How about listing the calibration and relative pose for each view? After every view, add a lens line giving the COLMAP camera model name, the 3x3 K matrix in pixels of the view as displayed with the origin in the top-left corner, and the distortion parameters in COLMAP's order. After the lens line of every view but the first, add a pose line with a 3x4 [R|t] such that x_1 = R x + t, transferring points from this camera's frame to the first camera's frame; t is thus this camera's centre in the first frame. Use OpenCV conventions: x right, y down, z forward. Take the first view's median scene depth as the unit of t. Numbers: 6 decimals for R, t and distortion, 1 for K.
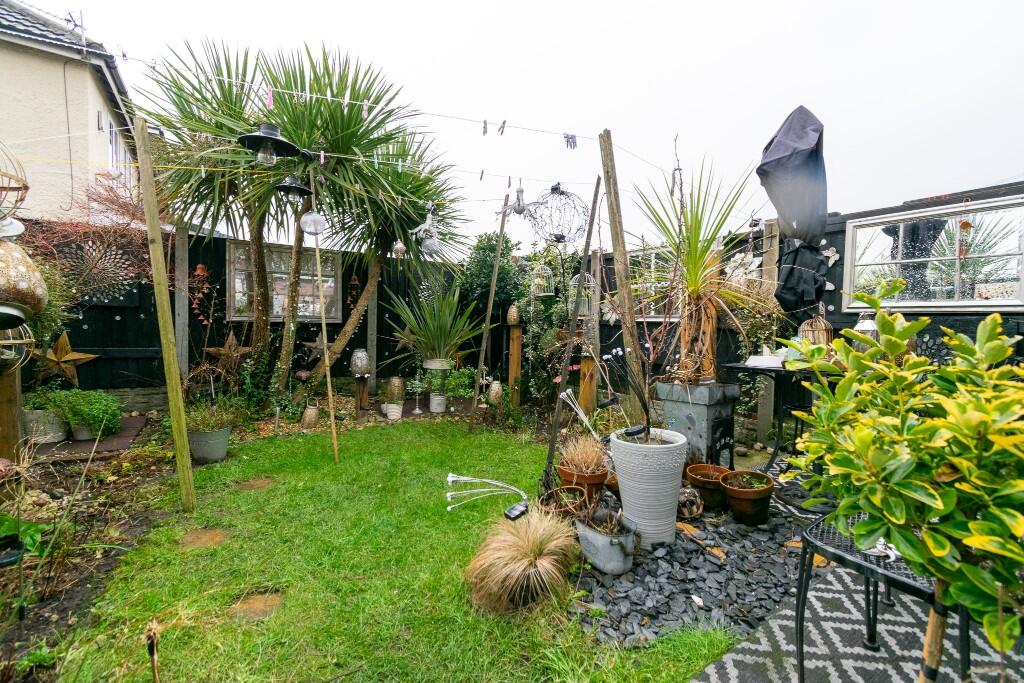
lens RADIAL K [[454.8, 0, 515.0], [0, 454.8, 340.9], [0, 0, 1]] dist [0.004811, -0.001211]
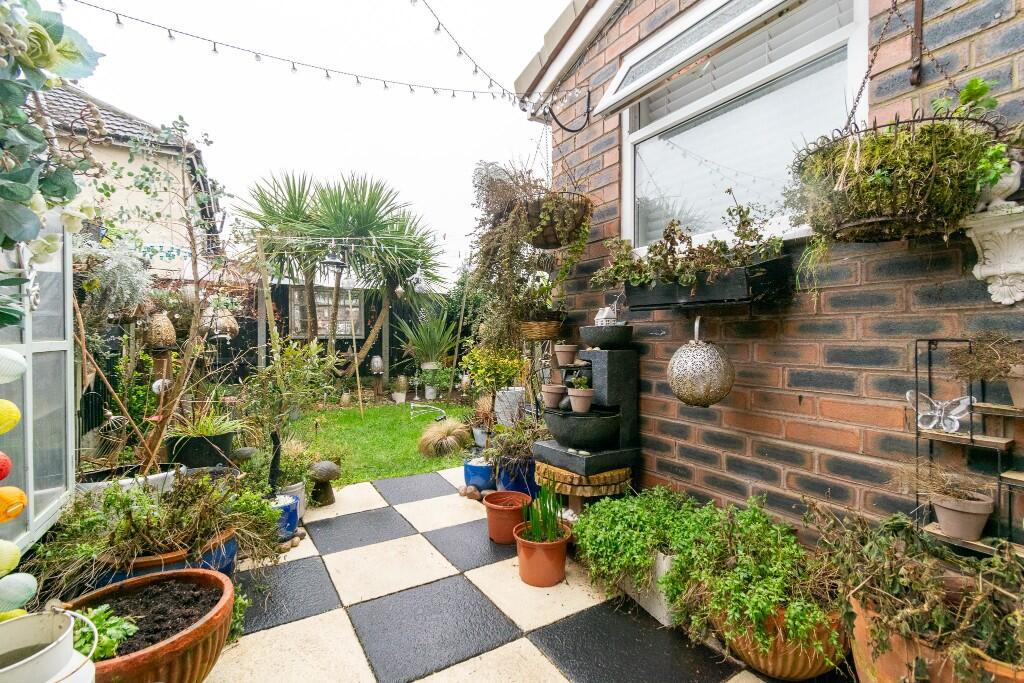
lens RADIAL K [[454.8, 0, 515.0], [0, 454.8, 340.9], [0, 0, 1]] dist [0.004811, -0.001211]
pose [[0.998757, -0.022871, -0.044279, 0.168357], [0.021647, 0.999375, -0.027942, 0.019006], [0.044890, 0.026949, 0.998628, -0.442417]]
